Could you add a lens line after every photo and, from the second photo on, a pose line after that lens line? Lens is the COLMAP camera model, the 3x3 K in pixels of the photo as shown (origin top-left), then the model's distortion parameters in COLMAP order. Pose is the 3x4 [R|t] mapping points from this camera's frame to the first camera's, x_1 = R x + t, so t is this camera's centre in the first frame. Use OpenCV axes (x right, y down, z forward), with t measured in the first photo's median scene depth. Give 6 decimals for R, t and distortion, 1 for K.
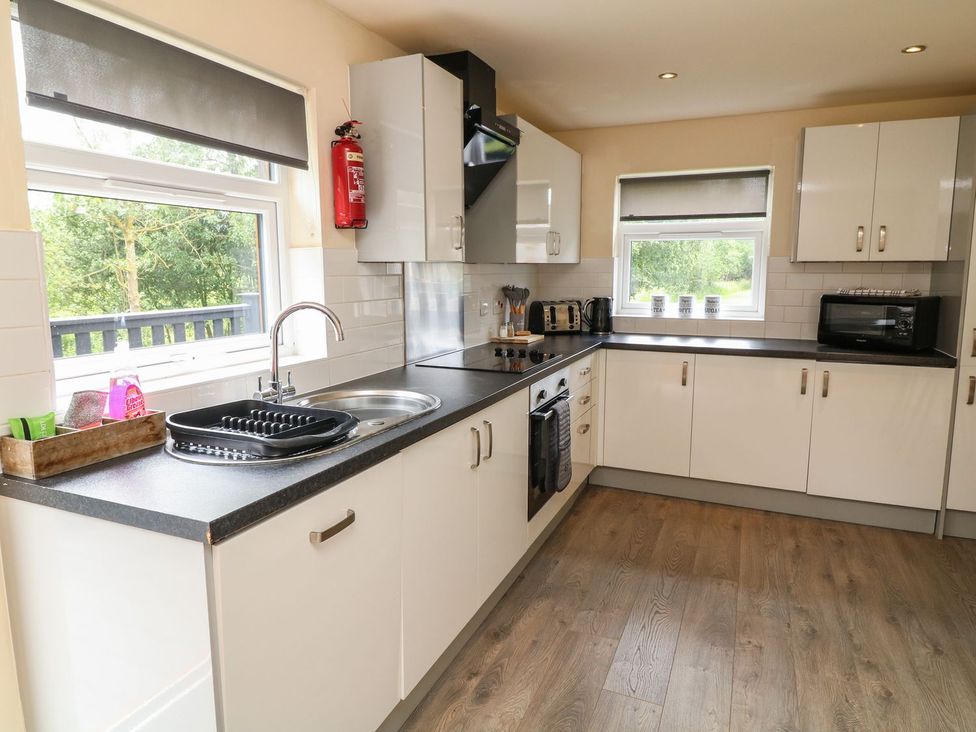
lens RADIAL K [[607.0, 0, 486.7], [0, 607.0, 362.5], [0, 0, 1]] dist [0.001475, -0.008569]
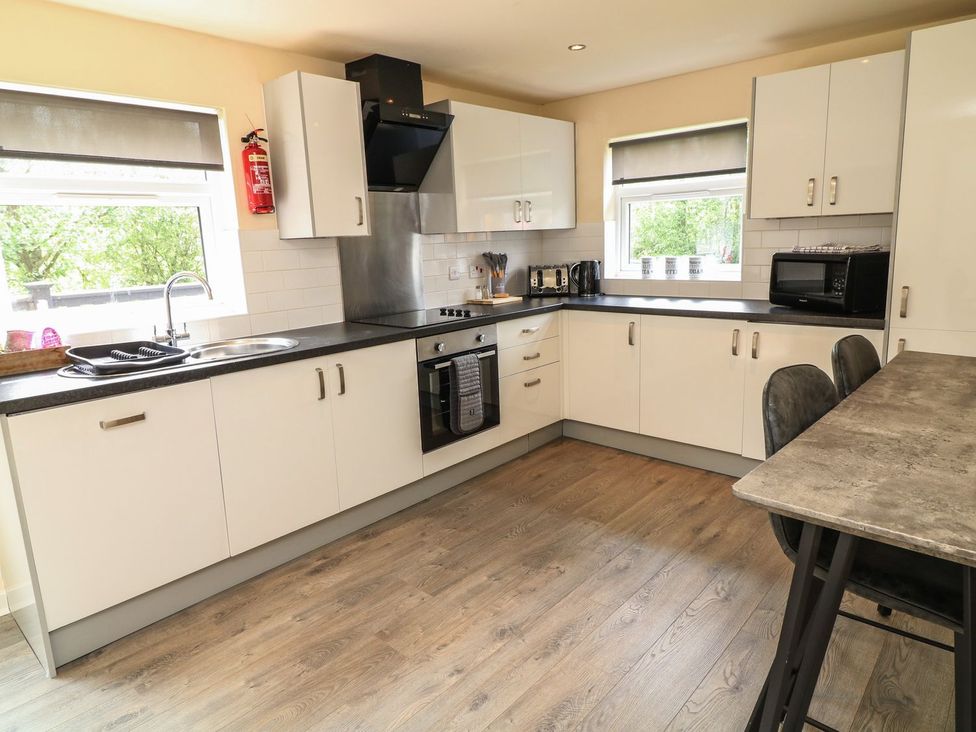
lens RADIAL K [[607.0, 0, 493.5], [0, 607.0, 363.5], [0, 0, 1]] dist [0.001475, -0.008569]
pose [[0.949455, 0.029015, -0.312558, 0.449237], [-0.010795, 0.998148, 0.059868, 0.010262], [0.313716, -0.053468, 0.948010, -0.060609]]
